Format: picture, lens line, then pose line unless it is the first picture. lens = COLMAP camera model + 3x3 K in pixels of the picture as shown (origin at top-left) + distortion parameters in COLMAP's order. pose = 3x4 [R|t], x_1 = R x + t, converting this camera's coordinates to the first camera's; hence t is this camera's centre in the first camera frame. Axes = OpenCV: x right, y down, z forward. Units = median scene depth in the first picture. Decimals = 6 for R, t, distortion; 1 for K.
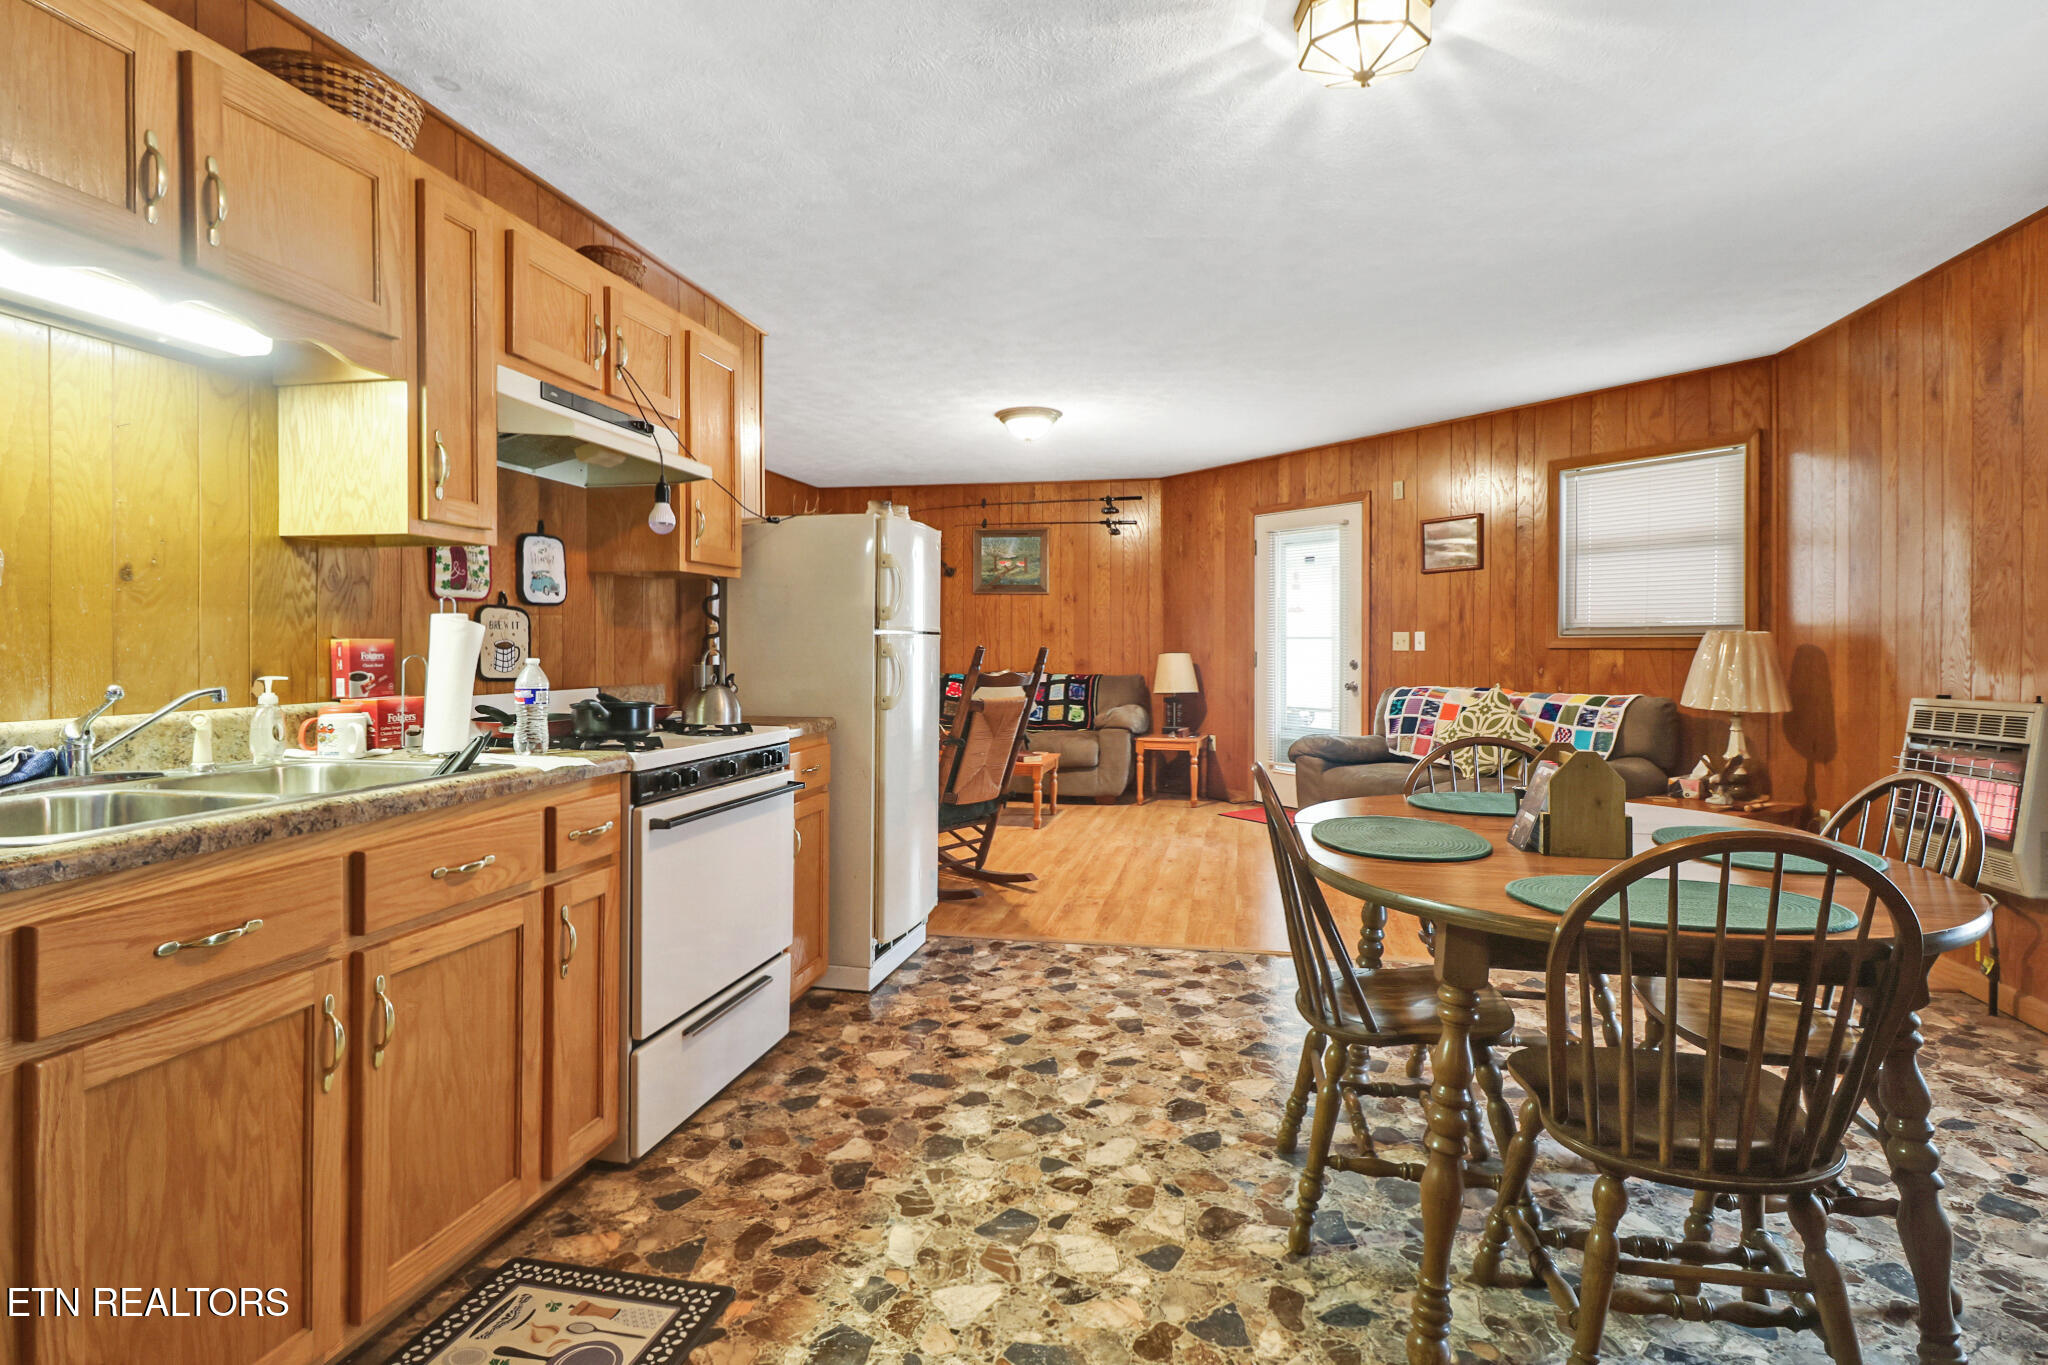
lens RADIAL K [[1046.8, 0, 1032.7], [0, 1046.8, 642.2], [0, 0, 1]] dist [0.002187, 0.000021]
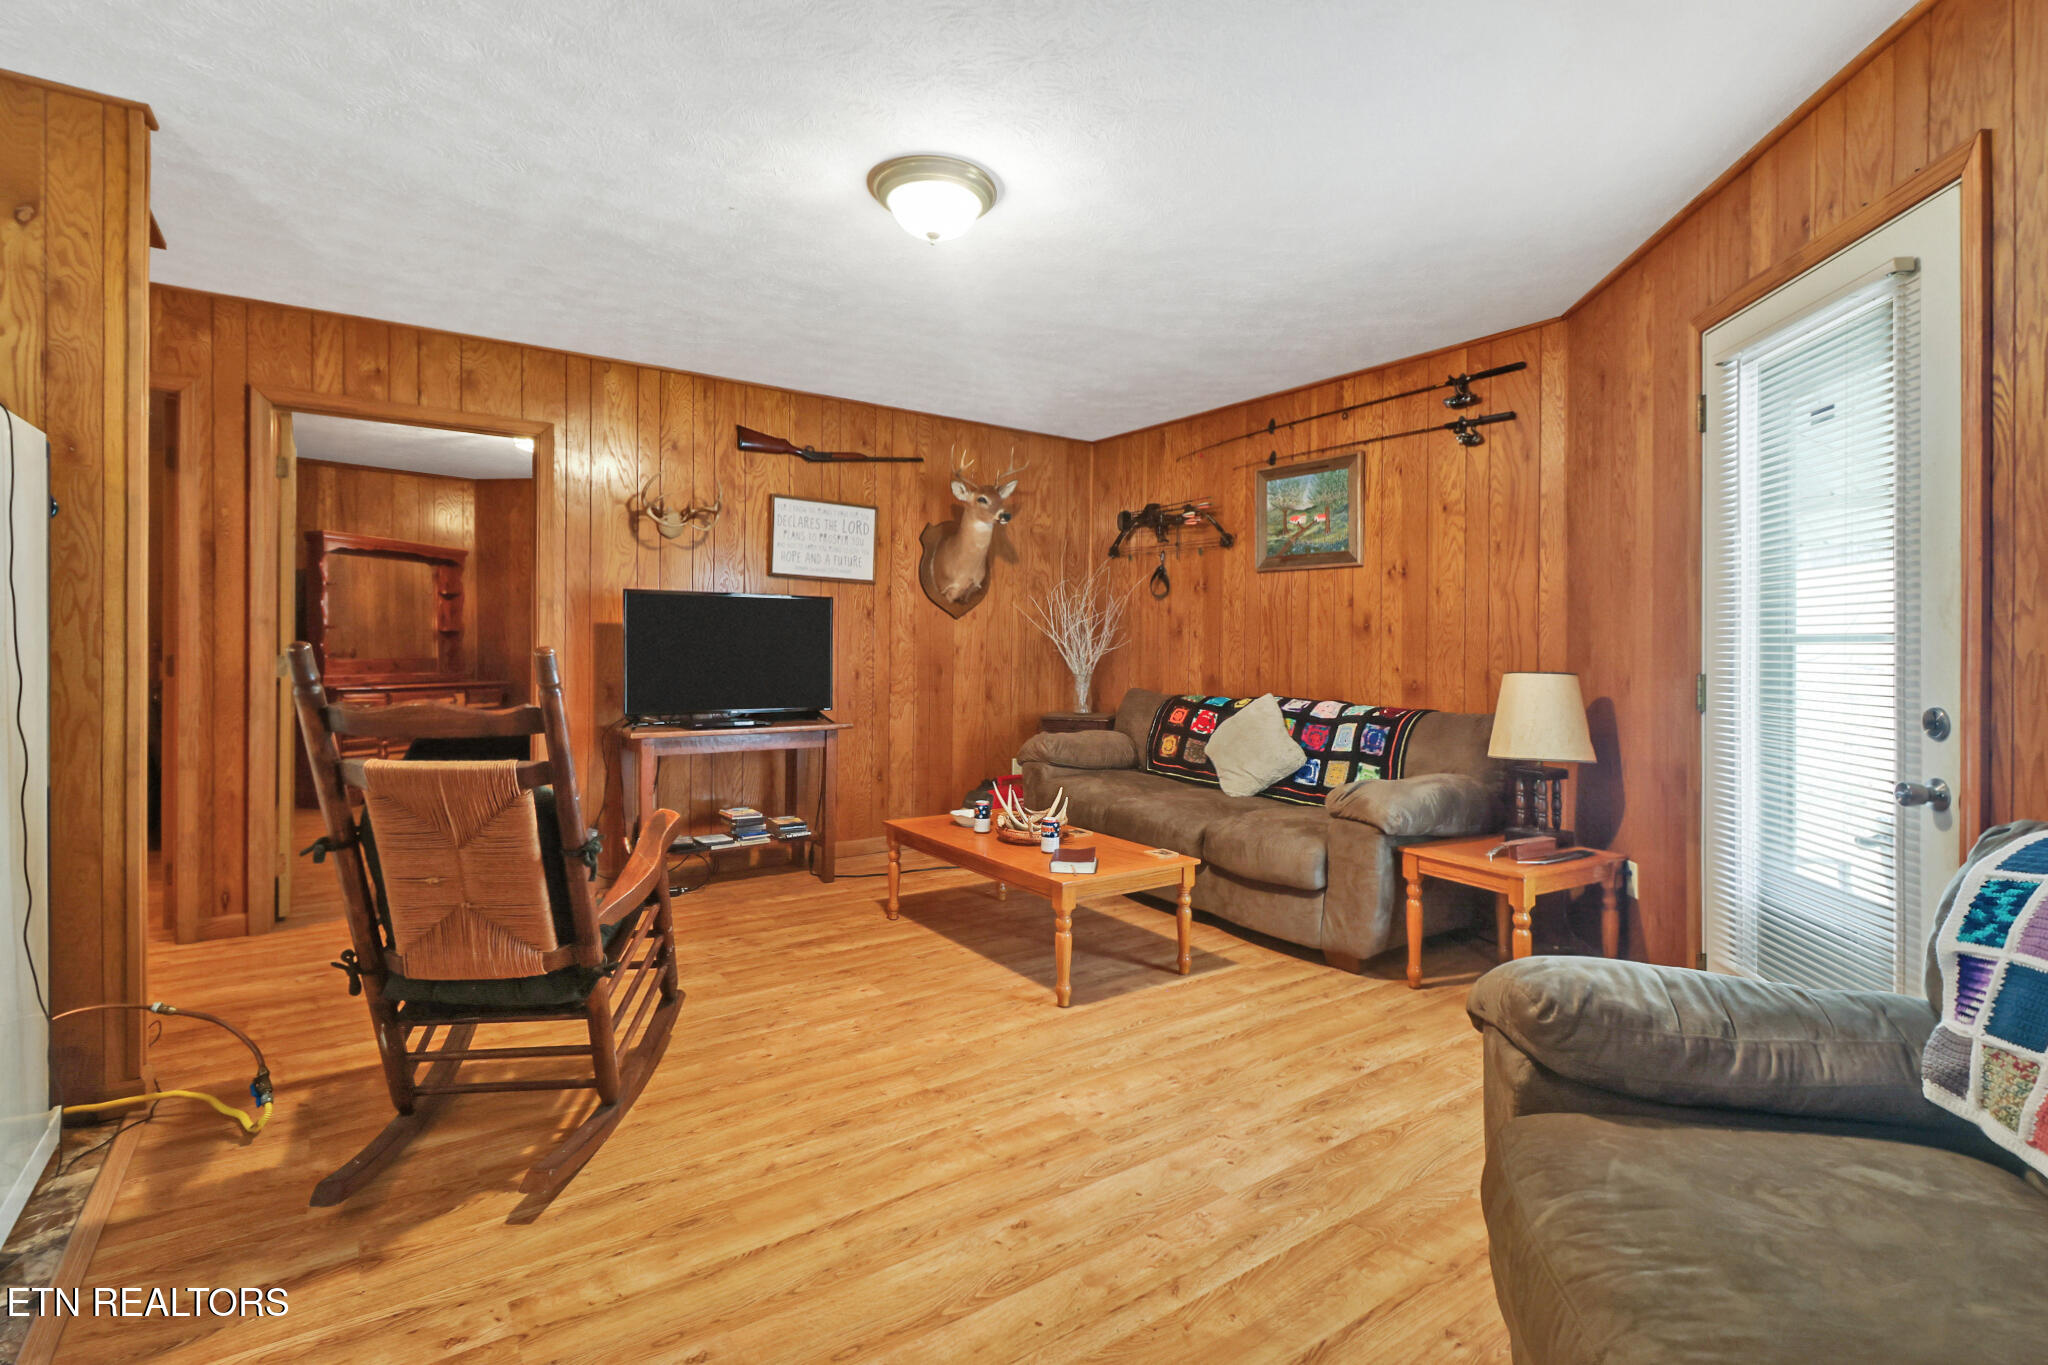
lens RADIAL K [[951.7, 0, 1030.0], [0, 951.7, 647.1], [0, 0, 1]] dist [-0.000774, -0.011529]
pose [[0.732970, 0.004699, -0.680244, 0.241896], [-0.009063, 0.999955, -0.002858, 0.002065], [0.680200, 0.008260, 0.732980, 0.501316]]
